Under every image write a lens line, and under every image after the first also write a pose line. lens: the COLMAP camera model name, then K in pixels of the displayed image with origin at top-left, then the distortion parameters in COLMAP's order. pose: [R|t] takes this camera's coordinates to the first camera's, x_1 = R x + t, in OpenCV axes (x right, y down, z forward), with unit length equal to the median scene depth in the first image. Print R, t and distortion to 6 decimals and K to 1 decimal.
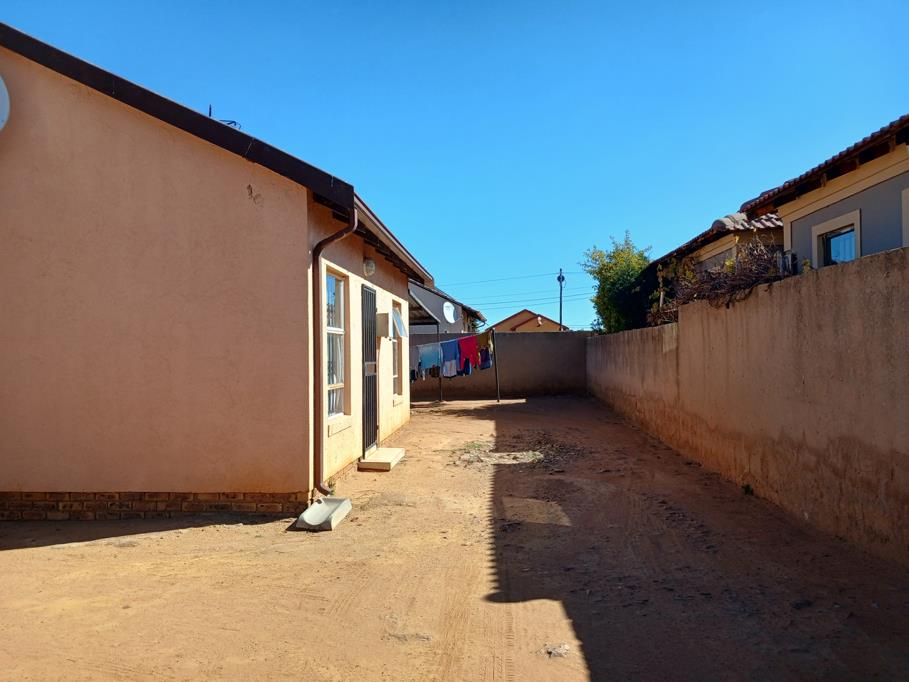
lens RADIAL K [[678.8, 0, 454.5], [0, 678.8, 341.0], [0, 0, 1]] dist [-0.001700, -0.088749]
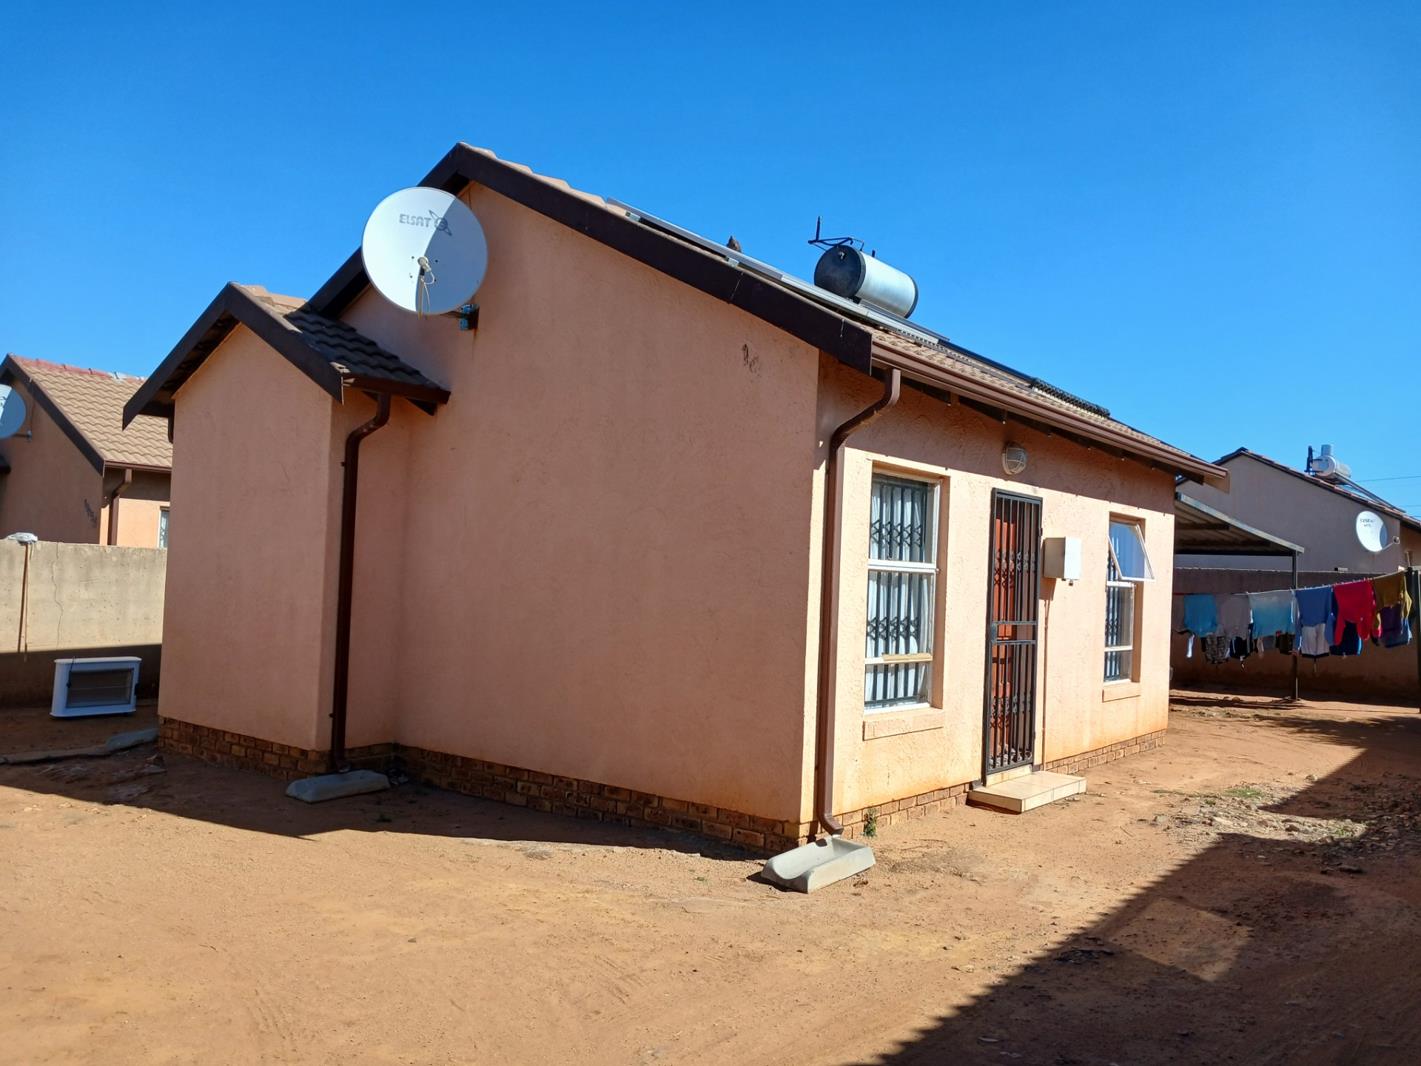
lens RADIAL K [[1096.8, 0, 710.5], [0, 1096.8, 533.0], [0, 0, 1]] dist [0.004040, -0.071491]
pose [[0.816057, 0.024026, -0.577472, 0.170916], [-0.041331, 0.999003, -0.016844, -0.015092], [0.576491, 0.037614, 0.816237, 0.063937]]
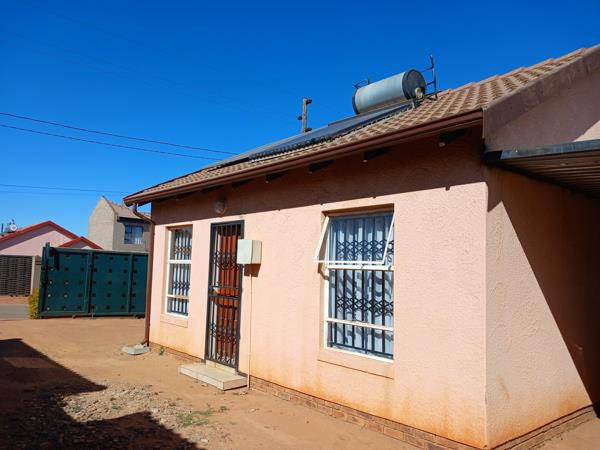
lens RADIAL K [[491.3, 0, 300.0], [0, 491.3, 225.0], [0, 0, 1]] dist [-0.006726, 0.087433]
pose [[-0.706283, -0.092598, -0.701847, 0.308694], [-0.023410, 0.993921, -0.107575, 0.010636], [0.707542, -0.059548, -0.704157, 1.361770]]
